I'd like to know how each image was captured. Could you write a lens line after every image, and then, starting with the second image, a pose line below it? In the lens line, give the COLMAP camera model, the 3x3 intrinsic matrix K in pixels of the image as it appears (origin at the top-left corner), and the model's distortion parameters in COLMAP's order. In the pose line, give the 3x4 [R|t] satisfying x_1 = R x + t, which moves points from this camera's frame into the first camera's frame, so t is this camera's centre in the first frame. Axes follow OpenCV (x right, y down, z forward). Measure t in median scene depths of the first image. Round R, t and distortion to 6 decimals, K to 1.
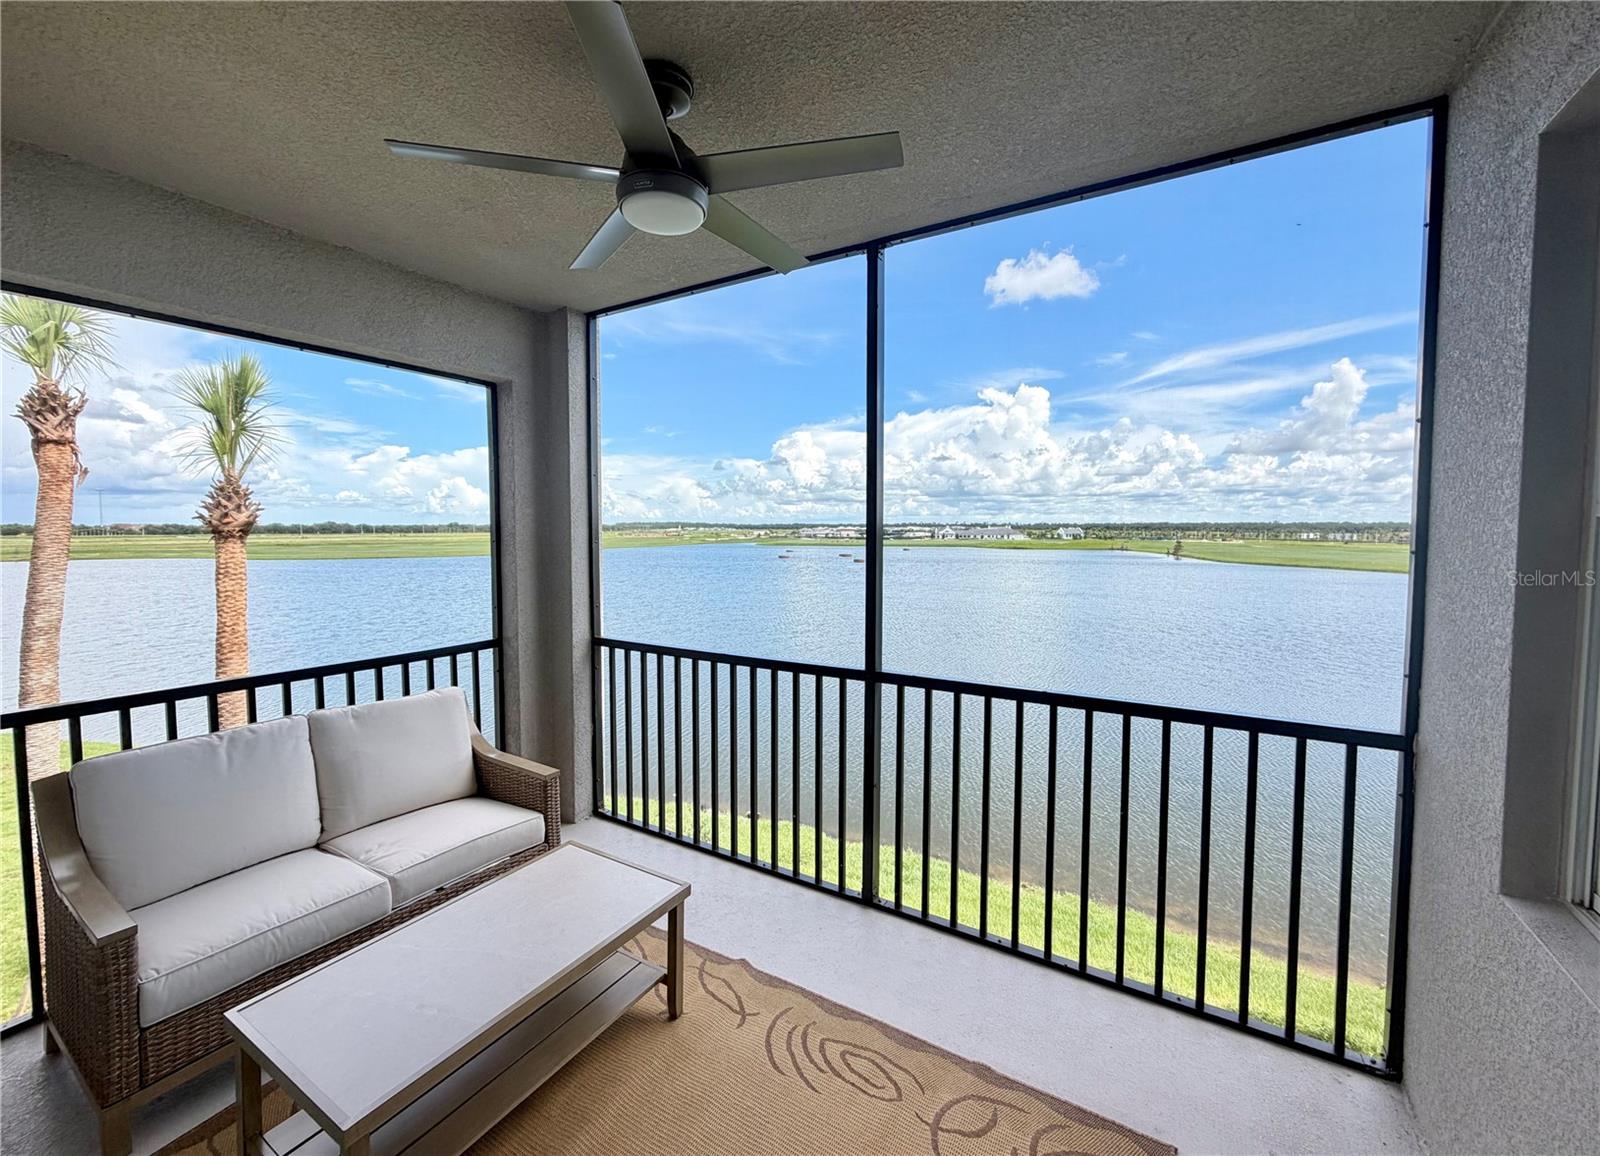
lens RADIAL K [[637.0, 0, 792.8], [0, 637.0, 556.0], [0, 0, 1]] dist [-0.002258, 0.000633]
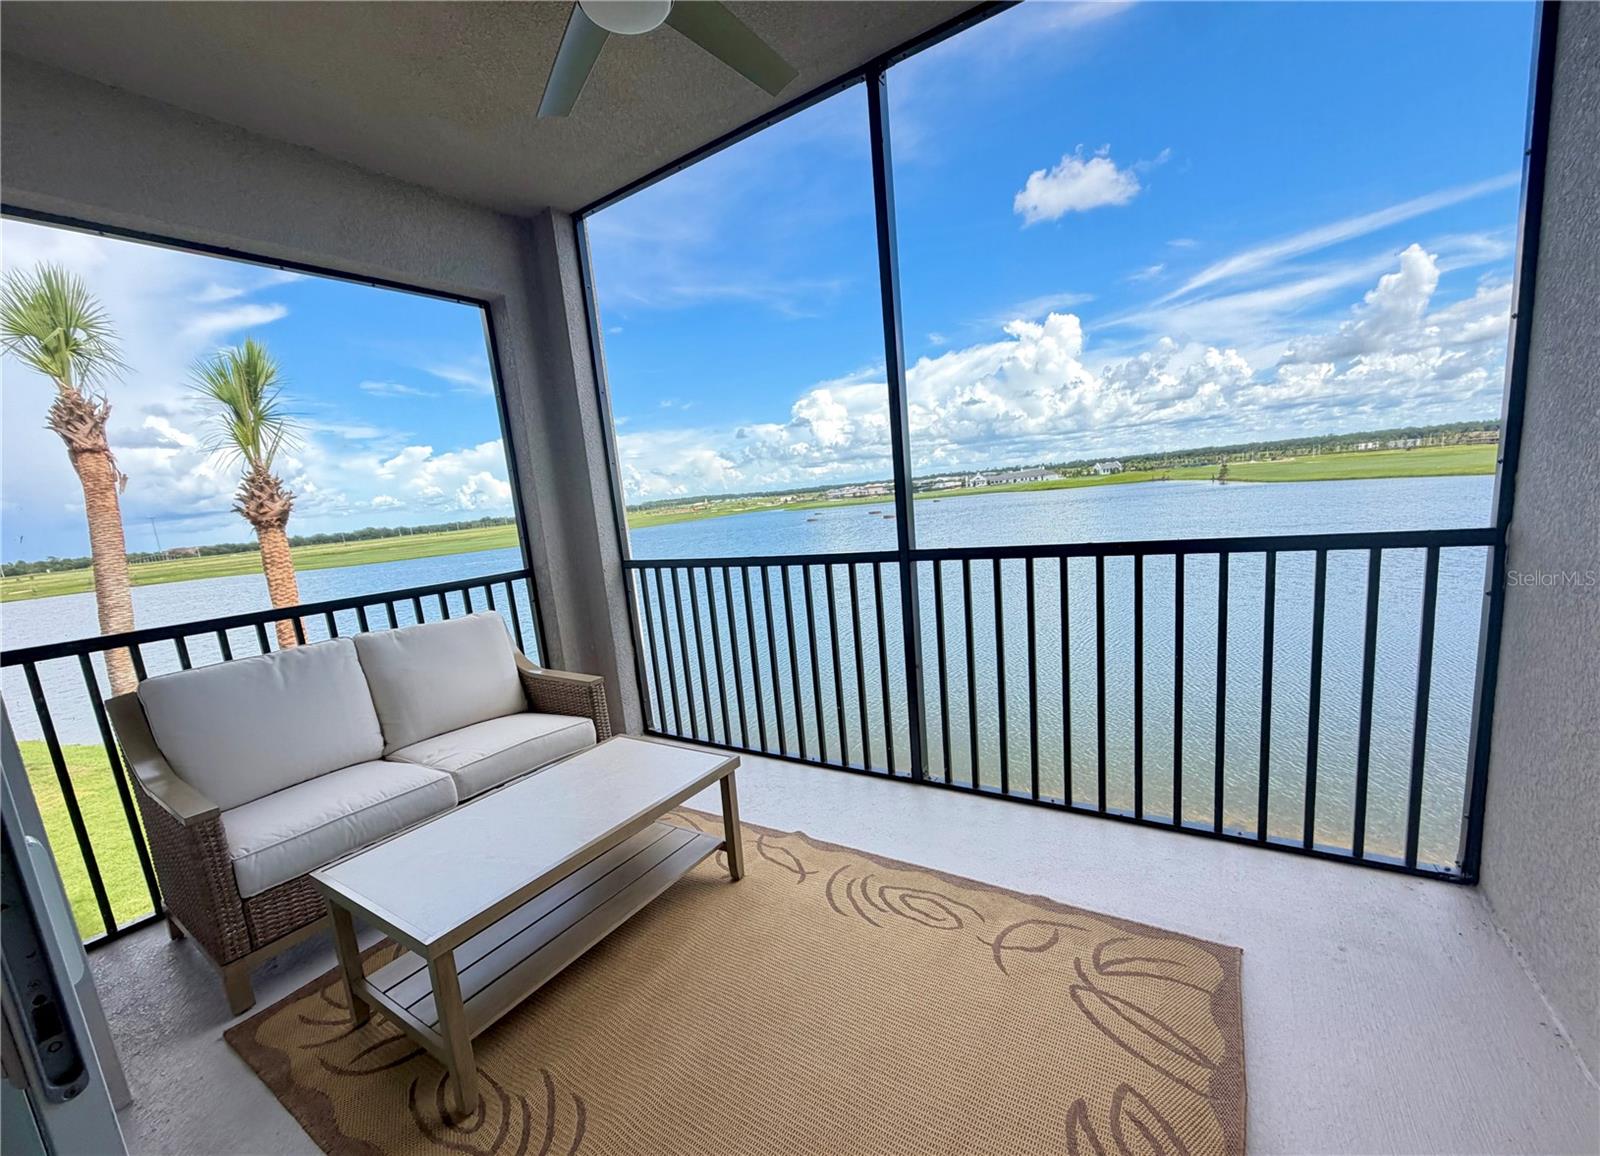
lens RADIAL K [[637.0, 0, 792.9], [0, 637.0, 601.9], [0, 0, 1]] dist [-0.002258, 0.000633]
pose [[0.994636, -0.086212, -0.057162, 0.002031], [0.092655, 0.988223, 0.121777, 0.106819], [0.045990, -0.126420, 0.990910, 0.022337]]
